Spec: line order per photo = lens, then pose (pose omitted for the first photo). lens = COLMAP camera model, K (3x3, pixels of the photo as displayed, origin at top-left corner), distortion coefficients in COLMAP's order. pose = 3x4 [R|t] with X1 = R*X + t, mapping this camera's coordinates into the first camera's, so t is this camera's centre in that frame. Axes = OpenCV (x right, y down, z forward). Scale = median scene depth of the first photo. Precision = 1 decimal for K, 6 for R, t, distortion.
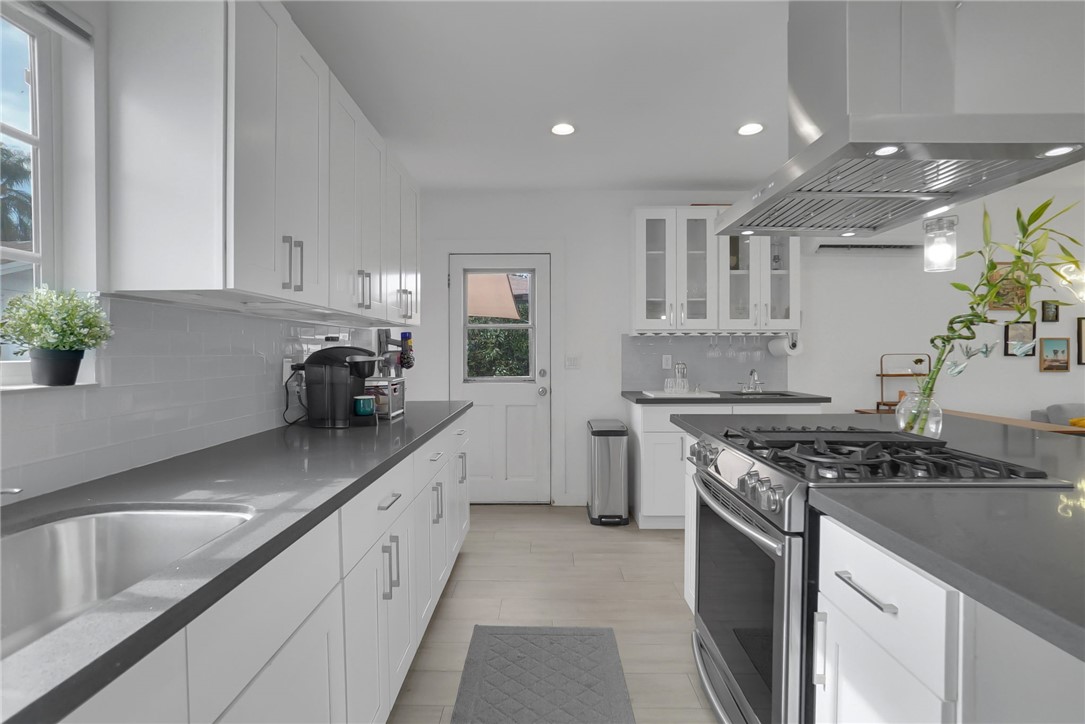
lens RADIAL K [[528.6, 0, 542.5], [0, 528.6, 362.0], [0, 0, 1]] dist [-0.001575, -0.000204]
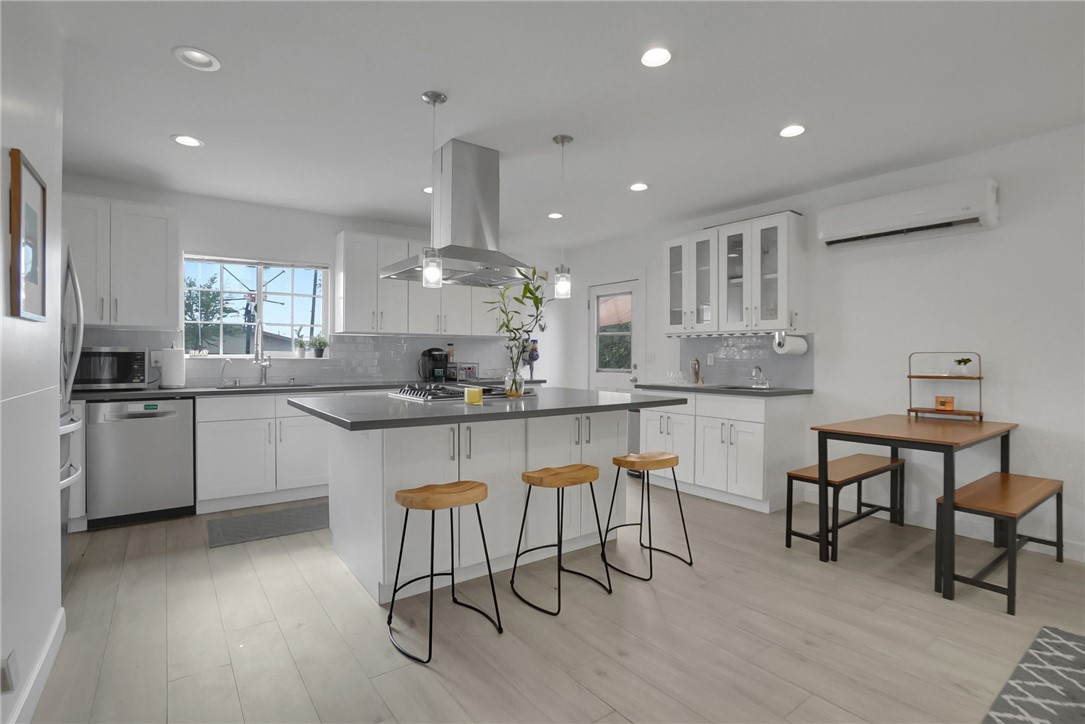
lens RADIAL K [[531.9, 0, 535.3], [0, 531.9, 361.3], [0, 0, 1]] dist [-0.002416, -0.000509]
pose [[0.595796, 0.012530, -0.803038, 1.038987], [-0.018862, 0.999821, 0.001606, 0.010572], [0.802915, 0.014190, 0.595925, -0.030037]]
